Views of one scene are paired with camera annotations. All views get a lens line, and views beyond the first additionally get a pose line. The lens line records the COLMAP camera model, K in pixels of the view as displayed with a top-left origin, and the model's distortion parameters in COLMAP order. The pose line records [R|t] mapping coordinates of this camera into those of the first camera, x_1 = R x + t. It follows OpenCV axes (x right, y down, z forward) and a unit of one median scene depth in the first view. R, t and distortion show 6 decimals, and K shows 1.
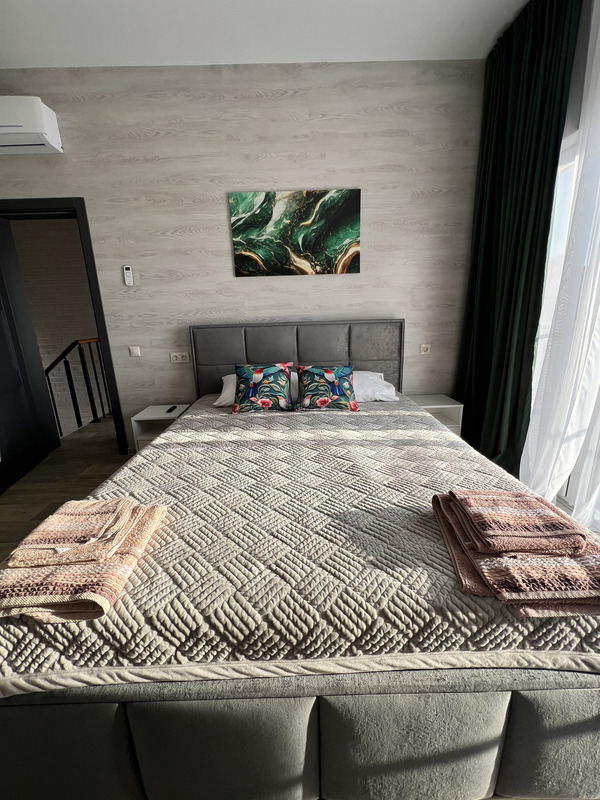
lens RADIAL K [[319.3, 0, 297.5], [0, 319.3, 398.7], [0, 0, 1]] dist [-0.003403, 0.001664]
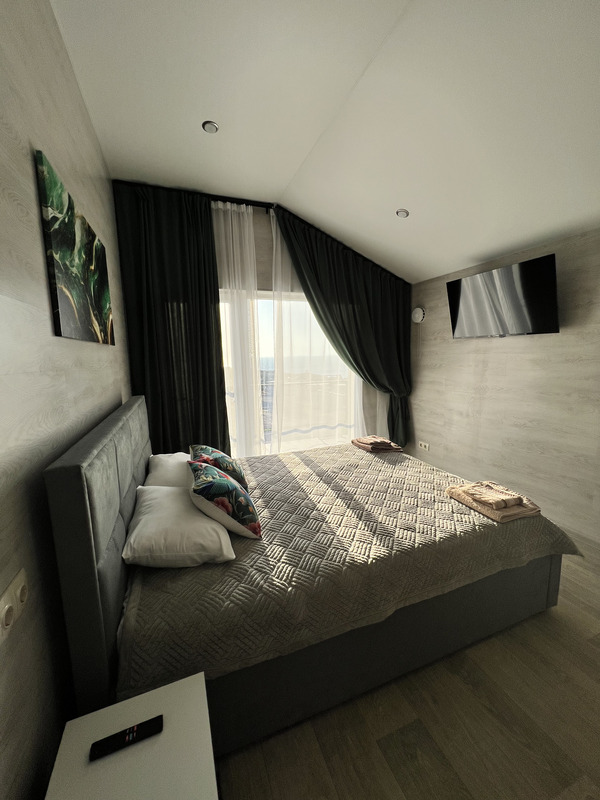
lens RADIAL K [[319.3, 0, 298.6], [0, 319.3, 398.3], [0, 0, 1]] dist [-0.003403, 0.001664]
pose [[-0.337339, -0.089696, 0.937100, -0.834974], [0.267877, 0.945151, 0.186897, -0.339834], [-0.902466, 0.314076, -0.294809, 0.991578]]
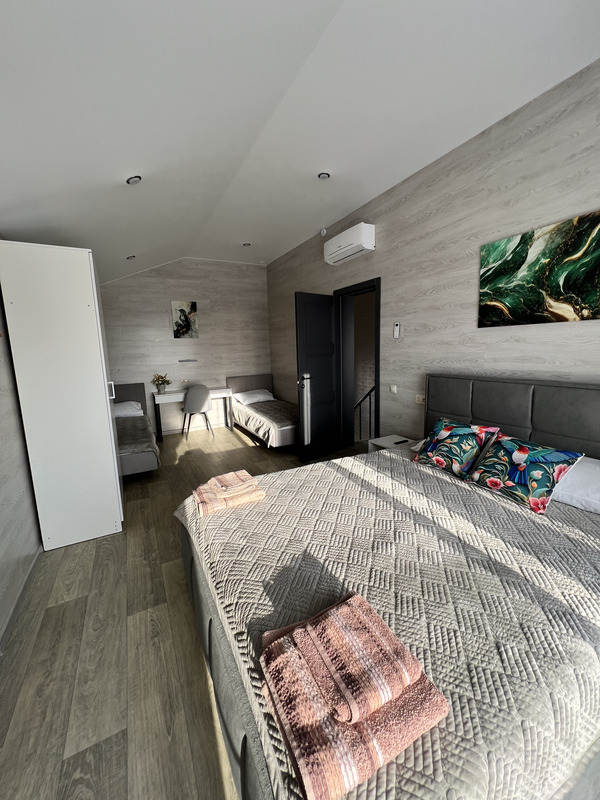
lens RADIAL K [[319.3, 0, 298.6], [0, 319.3, 398.8], [0, 0, 1]] dist [-0.003403, 0.001664]
pose [[0.453426, 0.157031, -0.877352, 0.505975], [-0.207941, 0.975831, 0.067190, -0.143893], [0.866698, 0.151971, 0.475120, 0.121214]]
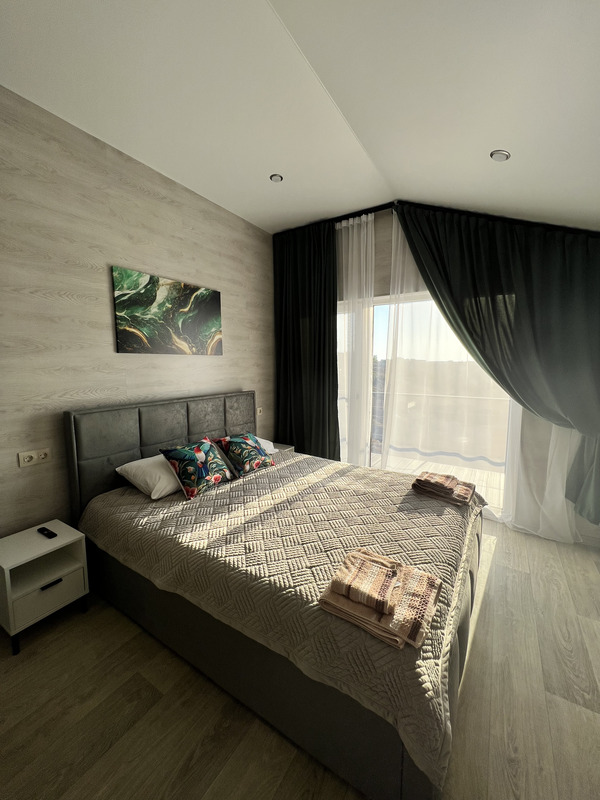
lens RADIAL K [[319.3, 0, 297.3], [0, 319.3, 399.1], [0, 0, 1]] dist [-0.003403, 0.001664]
pose [[0.555392, -0.065980, 0.828967, -0.763388], [0.195274, 0.979322, -0.052883, -0.128052], [-0.808337, 0.191246, 0.556792, 0.145579]]
